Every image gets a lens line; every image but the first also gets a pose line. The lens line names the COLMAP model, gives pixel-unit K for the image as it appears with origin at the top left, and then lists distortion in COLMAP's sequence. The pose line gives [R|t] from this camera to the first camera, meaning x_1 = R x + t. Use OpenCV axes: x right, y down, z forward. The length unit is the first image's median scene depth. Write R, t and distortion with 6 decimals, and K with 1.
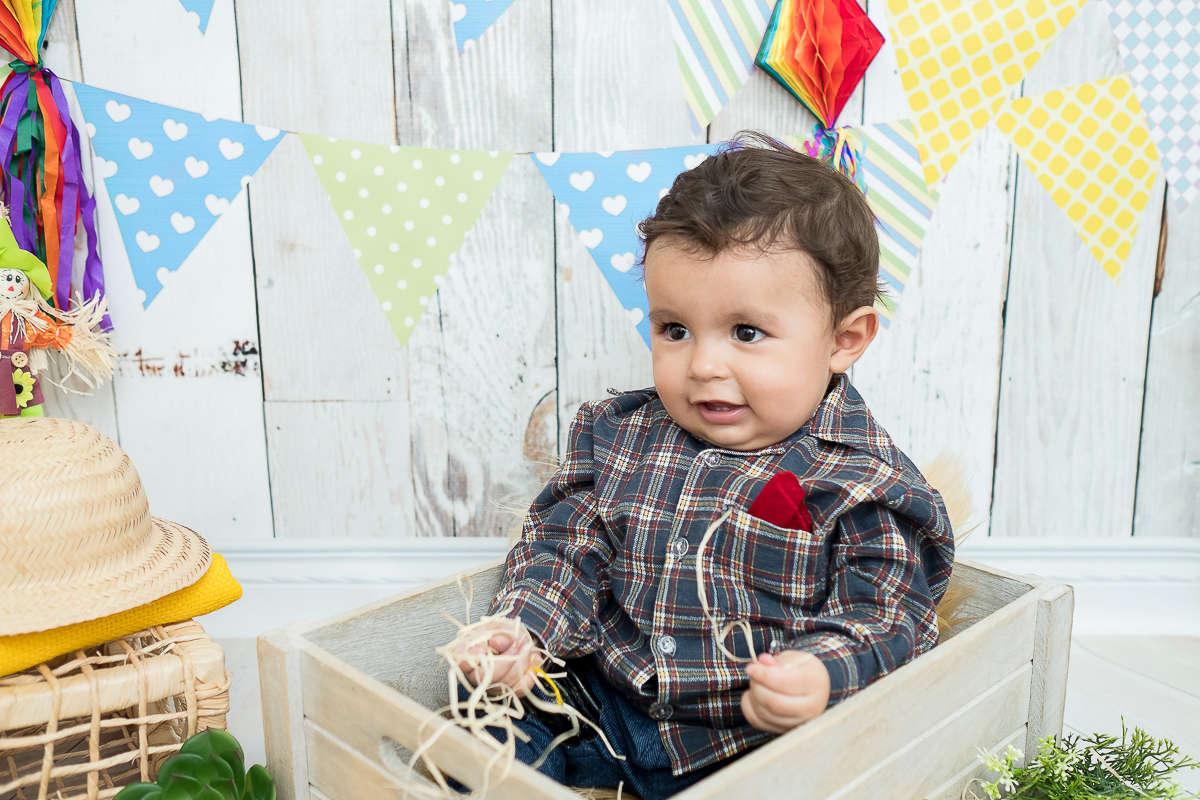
lens RADIAL K [[1252.5, 0, 624.7], [0, 1252.5, 404.0], [0, 0, 1]] dist [-0.018559, 0.020234]
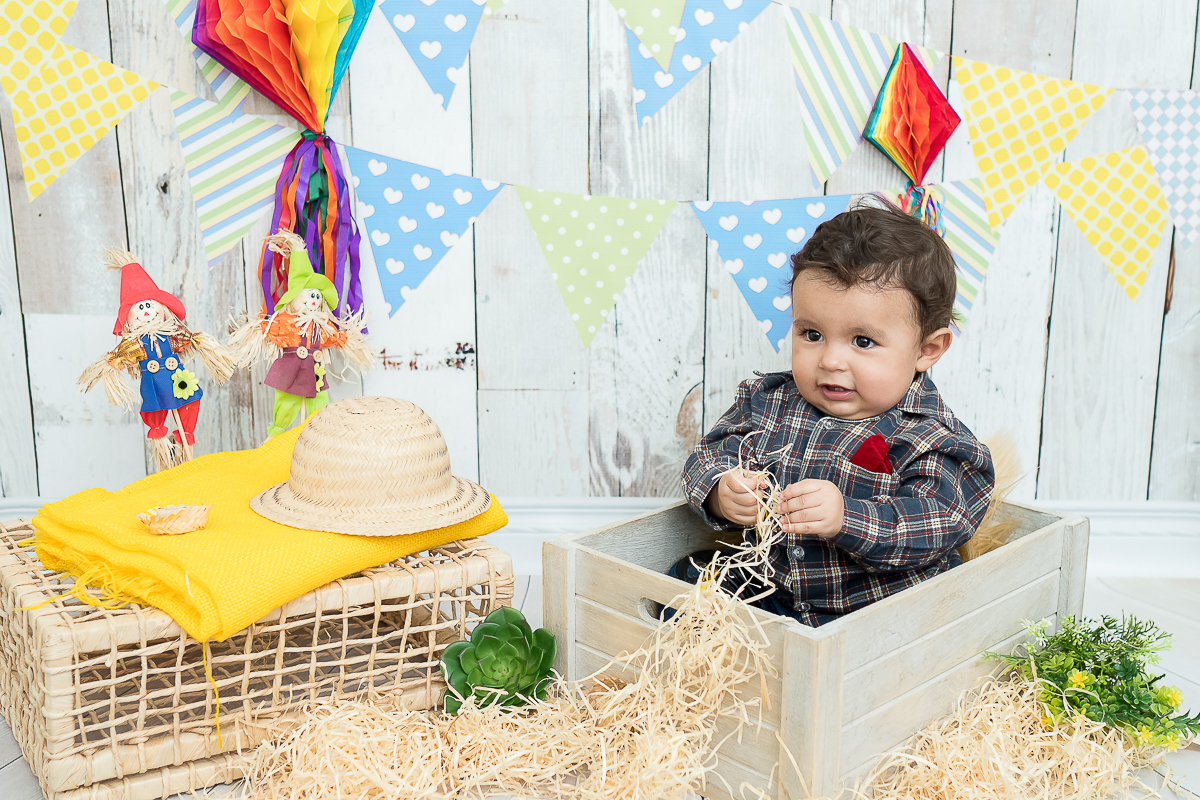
lens RADIAL K [[1420.3, 0, 649.8], [0, 1420.3, 442.1], [0, 0, 1]] dist [-0.009551, 0.021475]
pose [[0.999955, 0.006745, 0.006689, -0.125149], [-0.006890, 0.999736, 0.021925, 0.019553], [-0.006539, -0.021970, 0.999737, -0.493445]]
